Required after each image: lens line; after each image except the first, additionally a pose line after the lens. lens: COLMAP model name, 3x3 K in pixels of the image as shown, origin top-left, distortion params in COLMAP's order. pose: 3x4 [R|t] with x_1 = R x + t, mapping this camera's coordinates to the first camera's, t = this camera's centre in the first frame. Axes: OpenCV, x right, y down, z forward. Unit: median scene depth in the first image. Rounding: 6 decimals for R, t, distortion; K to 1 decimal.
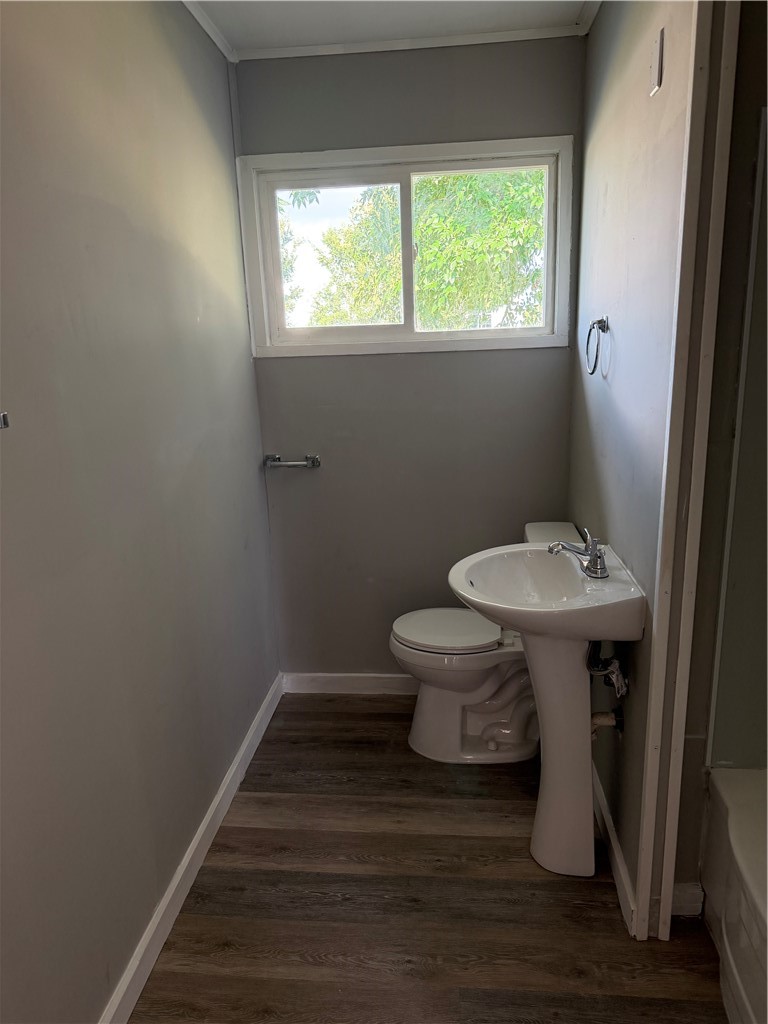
lens RADIAL K [[717.2, 0, 384.0], [0, 717.2, 512.0], [0, 0, 1]] dist [0.055788, -0.079307]
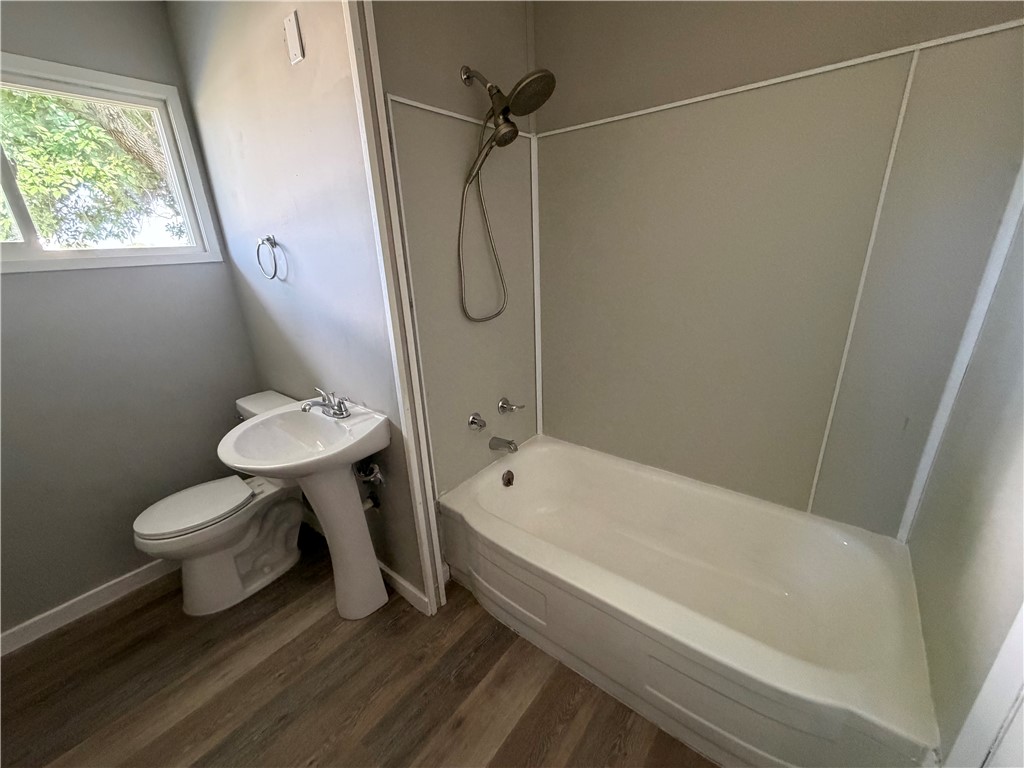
lens RADIAL K [[405.9, 0, 512.0], [0, 405.9, 384.0], [0, 0, 1]] dist [-0.000526, -0.000780]
pose [[0.545803, -0.262210, 0.795830, -0.127975], [0.221390, 0.961152, 0.164844, -0.028133], [-0.808137, 0.086217, 0.582650, 0.217907]]
